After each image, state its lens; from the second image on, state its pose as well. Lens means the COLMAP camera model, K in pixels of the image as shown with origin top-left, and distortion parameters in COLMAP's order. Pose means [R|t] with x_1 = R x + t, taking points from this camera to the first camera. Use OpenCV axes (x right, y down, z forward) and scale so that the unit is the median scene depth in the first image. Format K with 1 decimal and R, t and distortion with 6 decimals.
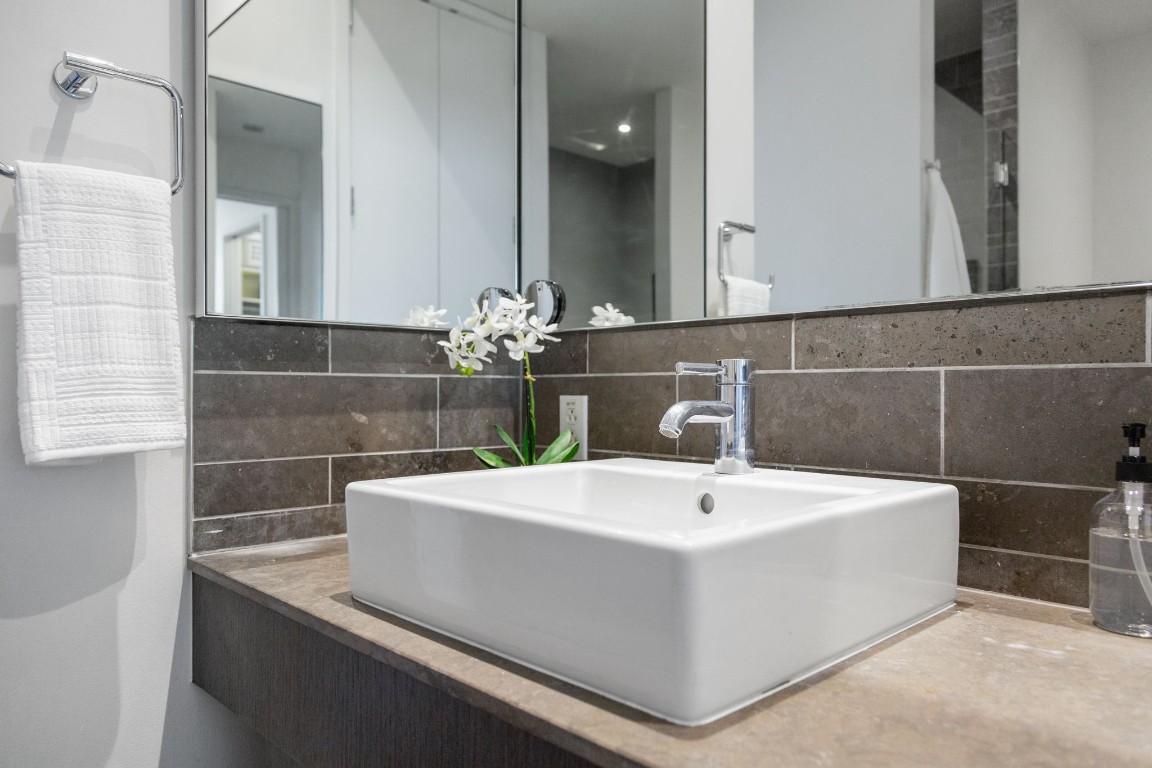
lens RADIAL K [[807.4, 0, 578.9], [0, 807.4, 387.1], [0, 0, 1]] dist [0.007231, -0.005346]
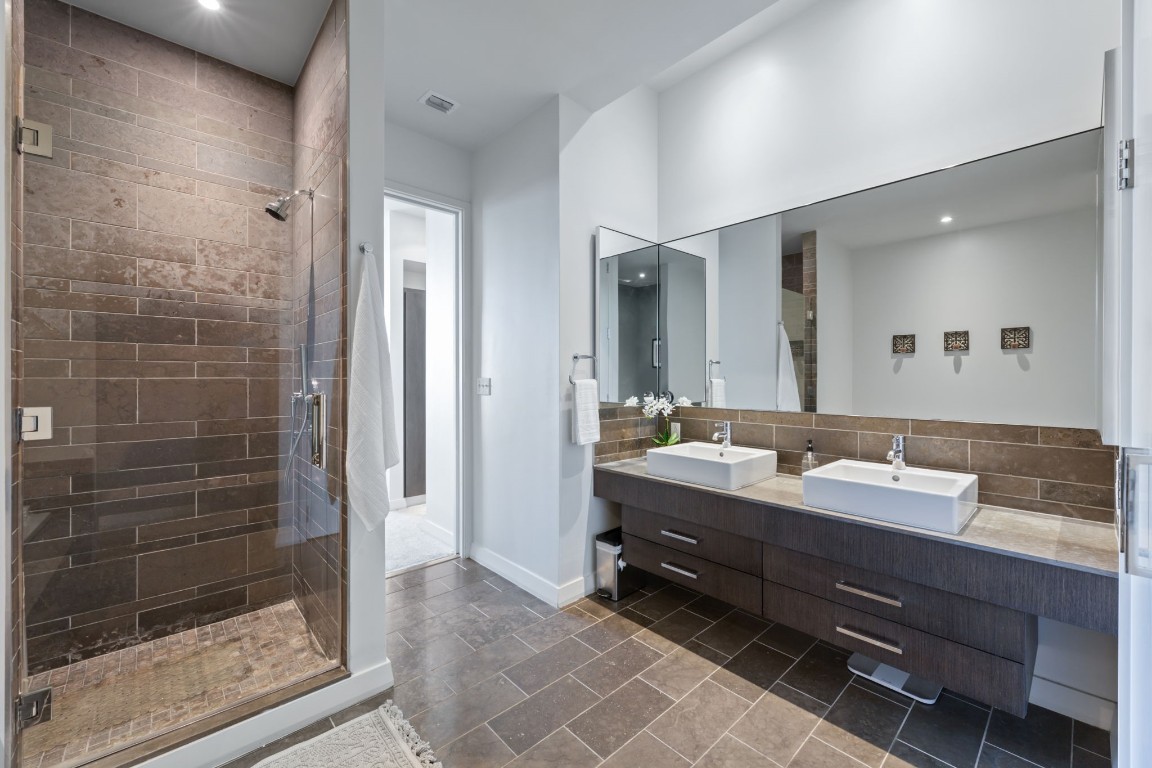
lens RADIAL K [[465.0, 0, 571.3], [0, 465.0, 380.1], [0, 0, 1]] dist [-0.014509, 0.001468]
pose [[0.999581, 0.002435, -0.028840, -0.457666], [-0.002185, 0.999960, 0.008692, -0.219486], [0.028860, -0.008625, 0.999546, -1.215591]]
